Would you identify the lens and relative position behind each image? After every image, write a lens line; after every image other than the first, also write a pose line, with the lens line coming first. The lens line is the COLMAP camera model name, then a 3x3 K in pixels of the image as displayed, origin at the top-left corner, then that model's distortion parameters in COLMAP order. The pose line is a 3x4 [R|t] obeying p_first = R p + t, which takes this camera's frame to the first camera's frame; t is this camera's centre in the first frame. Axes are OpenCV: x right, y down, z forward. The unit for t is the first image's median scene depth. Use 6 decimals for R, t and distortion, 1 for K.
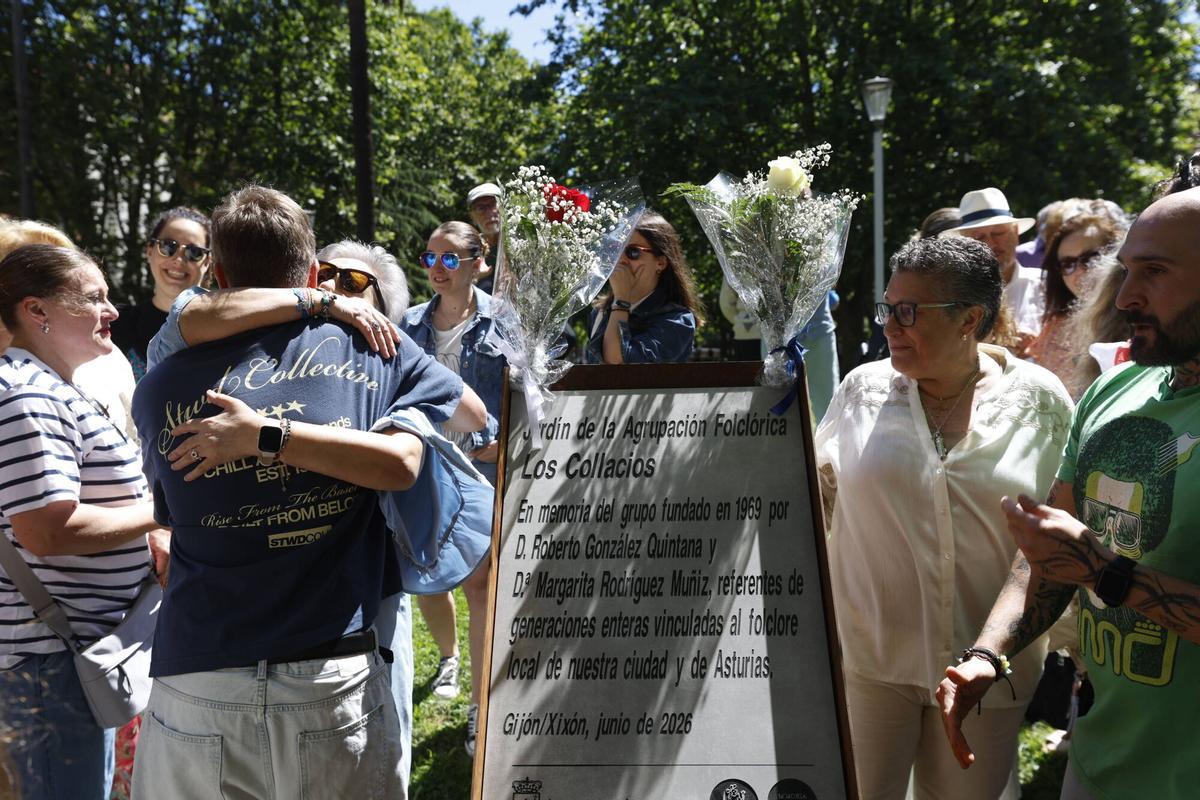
lens RADIAL K [[1040.5, 0, 596.2], [0, 1040.5, 417.5], [0, 0, 1]] dist [0.059104, -0.004576]
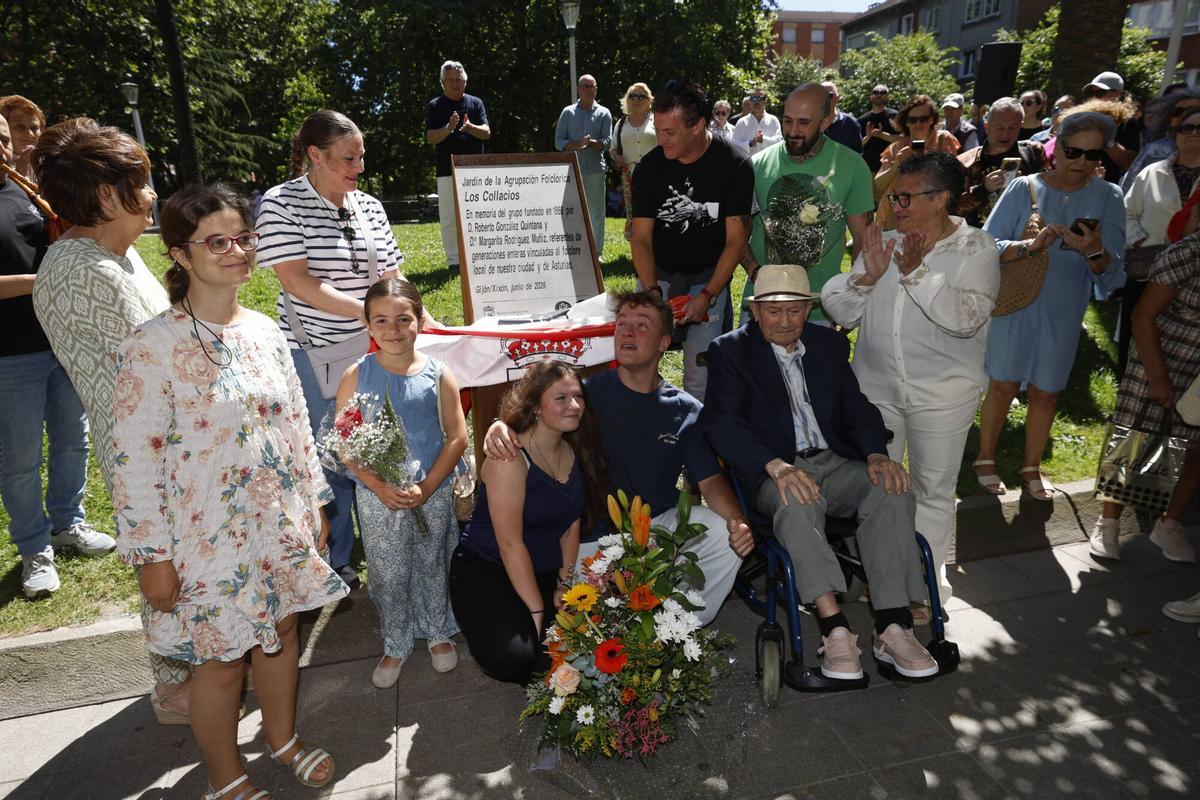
lens RADIAL K [[832.4, 0, 600.3], [0, 832.4, 417.2], [0, 0, 1]] dist [0.030944, 0.002285]
pose [[0.954475, -0.091121, 0.284033, -0.379919], [0.041085, 0.983283, 0.177385, 0.227335], [-0.295448, -0.157641, 0.942263, -1.029341]]
